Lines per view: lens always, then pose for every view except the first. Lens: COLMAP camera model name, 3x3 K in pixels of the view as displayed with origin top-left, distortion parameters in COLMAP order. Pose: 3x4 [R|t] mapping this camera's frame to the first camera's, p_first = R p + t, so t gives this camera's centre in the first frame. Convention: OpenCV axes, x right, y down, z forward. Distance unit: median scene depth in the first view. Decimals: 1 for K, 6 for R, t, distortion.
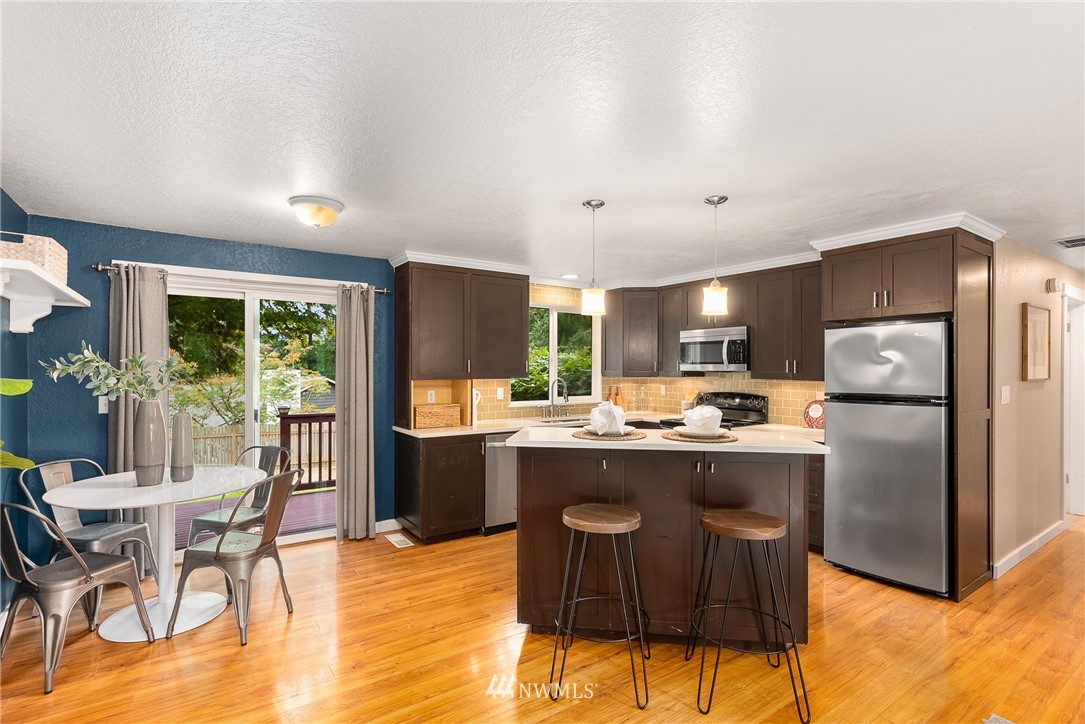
lens RADIAL K [[517.0, 0, 540.7], [0, 517.0, 369.1], [0, 0, 1]] dist [-0.000734, -0.000633]
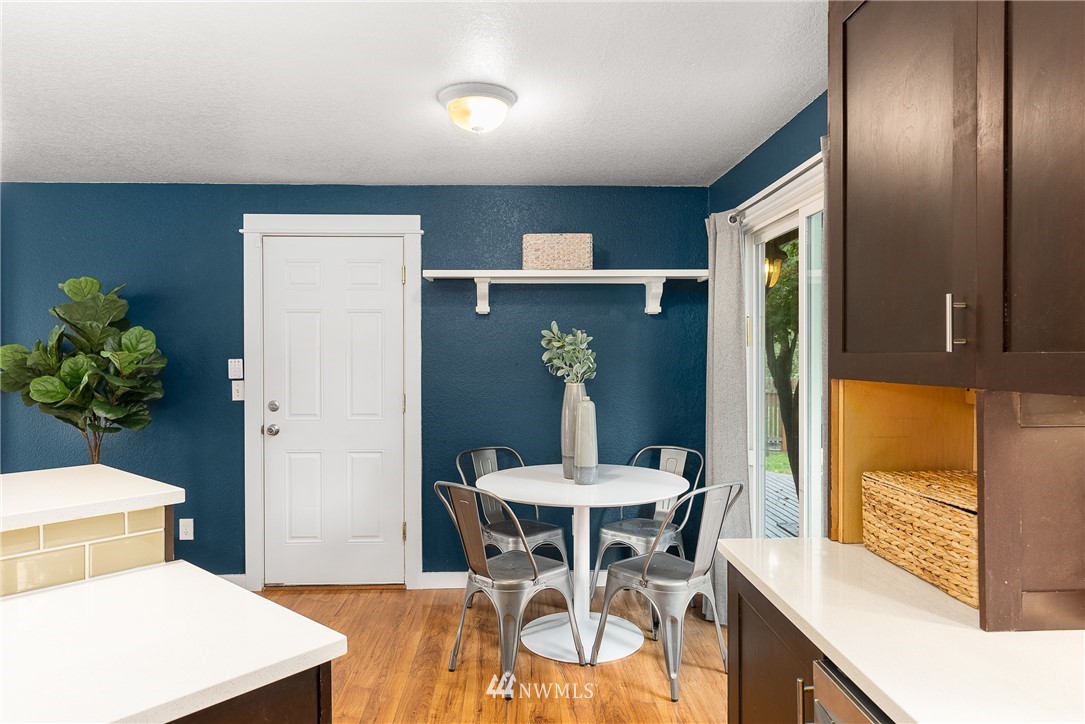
lens RADIAL K [[695.4, 0, 540.1], [0, 695.4, 358.0], [0, 0, 1]] dist [-0.000426, 0.001819]
pose [[-0.543276, 0.005149, -0.839538, 0.189977], [-0.000056, 0.999981, 0.006170, 0.006338], [0.839554, 0.003399, -0.543266, 1.088946]]
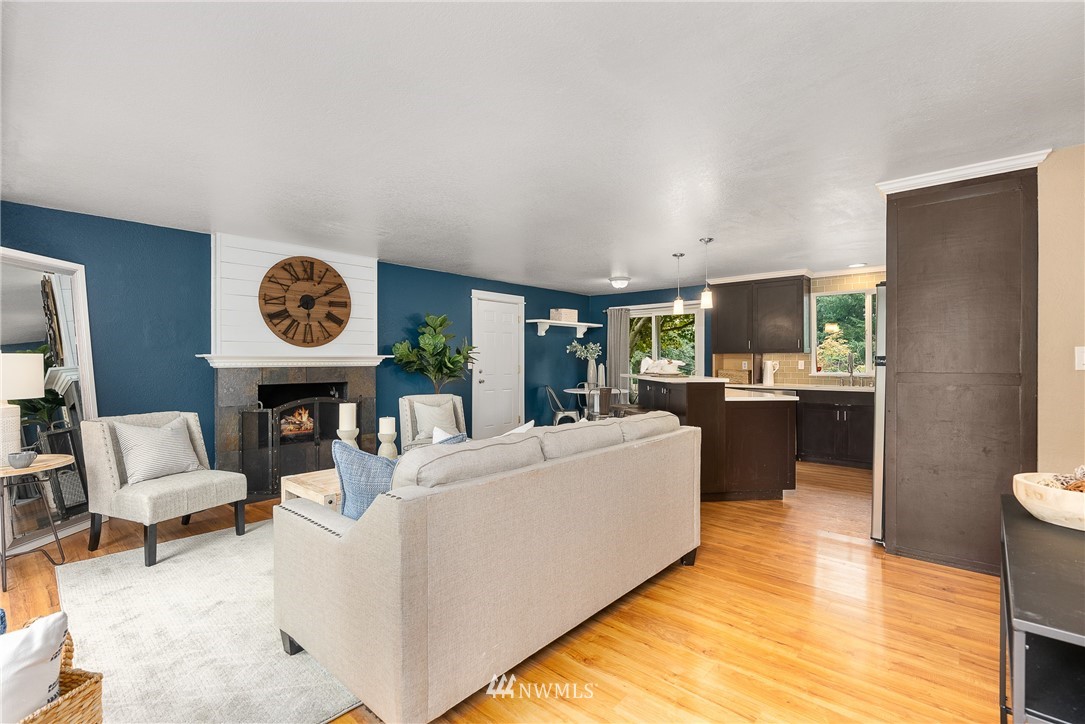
lens RADIAL K [[498.0, 0, 542.5], [0, 498.0, 362.0], [0, 0, 1]] dist [-0.002252, 0.000287]
pose [[0.243337, -0.000410, -0.969942, 1.212082], [0.000929, 1.000000, -0.000190, 0.048562], [0.969941, -0.000854, 0.243337, 0.059633]]
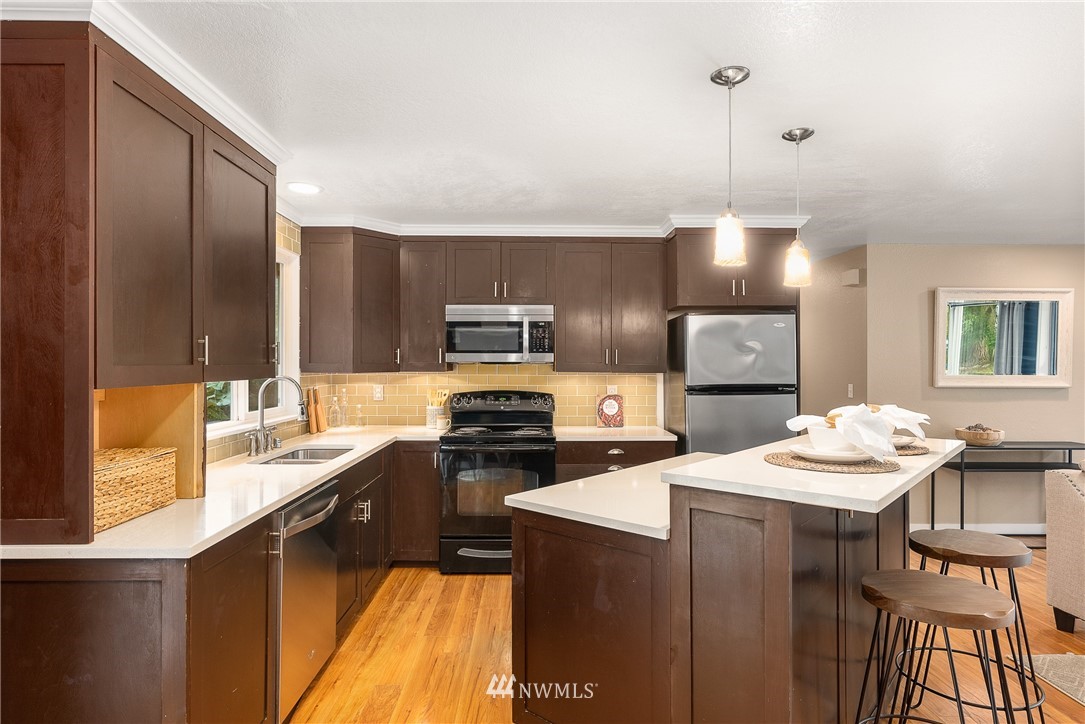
lens RADIAL K [[607.5, 0, 542.5], [0, 607.5, 362.0], [0, 0, 1]] dist [-0.016057, 0.011130]
pose [[0.550573, -0.000002, 0.834787, -0.415868], [0.002212, 0.999996, -0.001457, 0.005582], [-0.834784, 0.002649, 0.550571, 0.560598]]
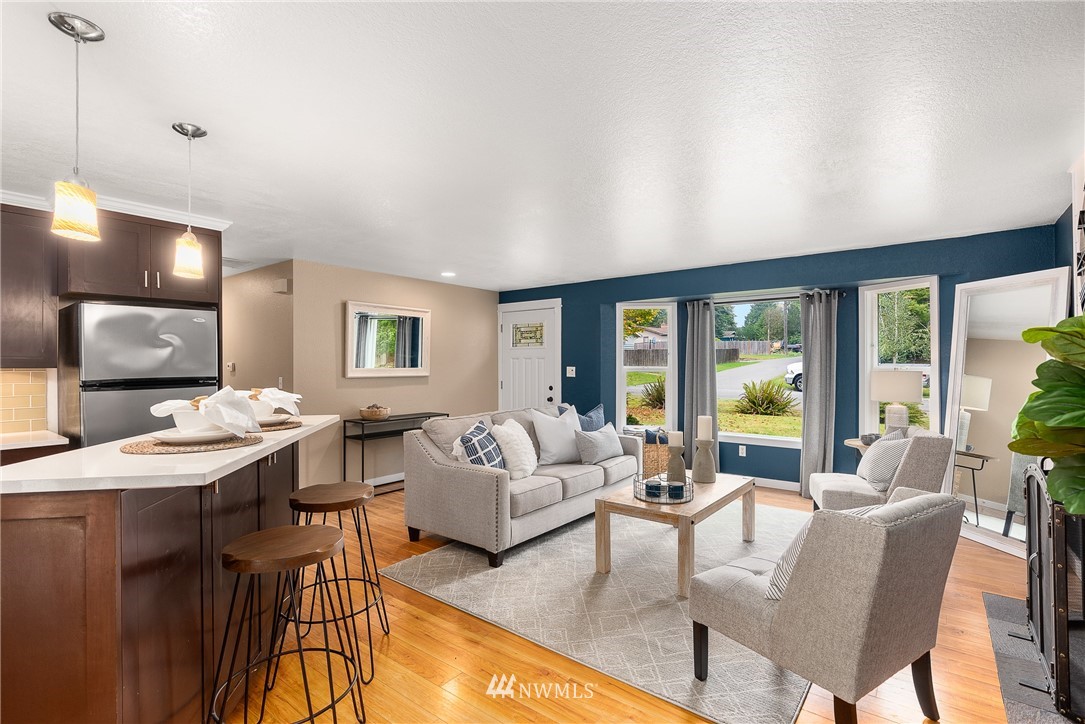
lens RADIAL K [[508.2, 0, 539.7], [0, 508.2, 361.2], [0, 0, 1]] dist [-0.001931, -0.000464]
pose [[-0.306705, 0.003471, 0.951798, -0.377890], [0.003183, 0.999992, -0.002621, 0.017733], [-0.951799, 0.002225, -0.306713, 0.499614]]
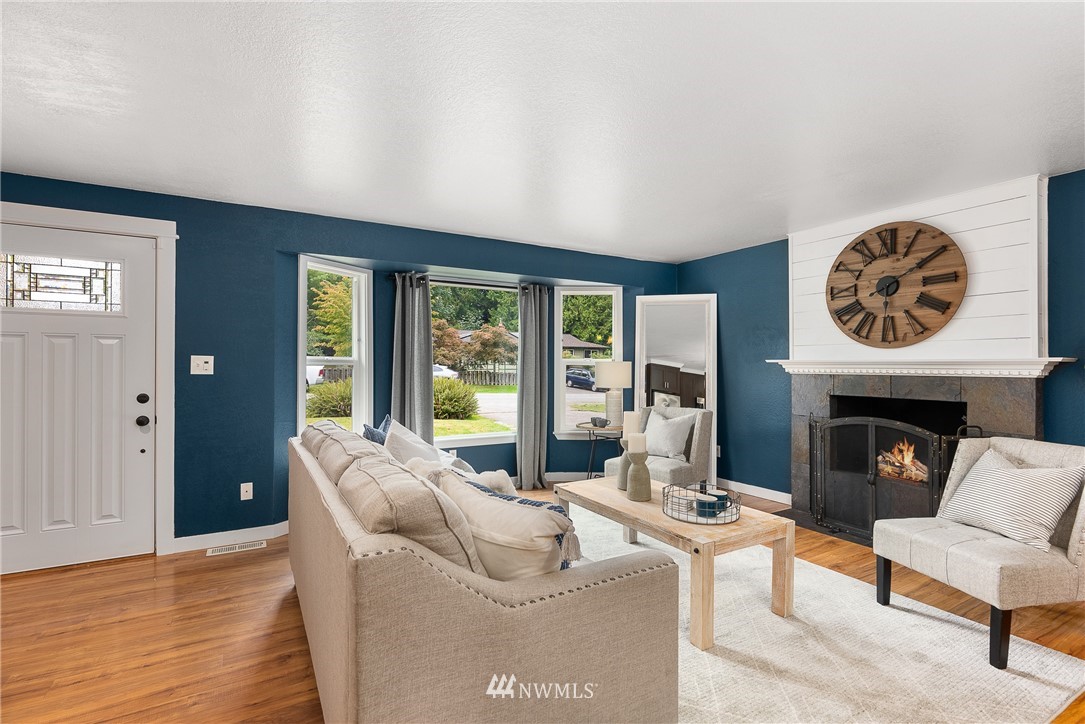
lens RADIAL K [[498.0, 0, 542.5], [0, 498.0, 362.0], [0, 0, 1]] dist [-0.002252, 0.000287]
pose [[-0.997619, -0.003838, 0.068857, 0.460809], [-0.004031, 0.999988, -0.002664, 0.041052], [-0.068846, -0.002936, -0.997623, 0.701656]]
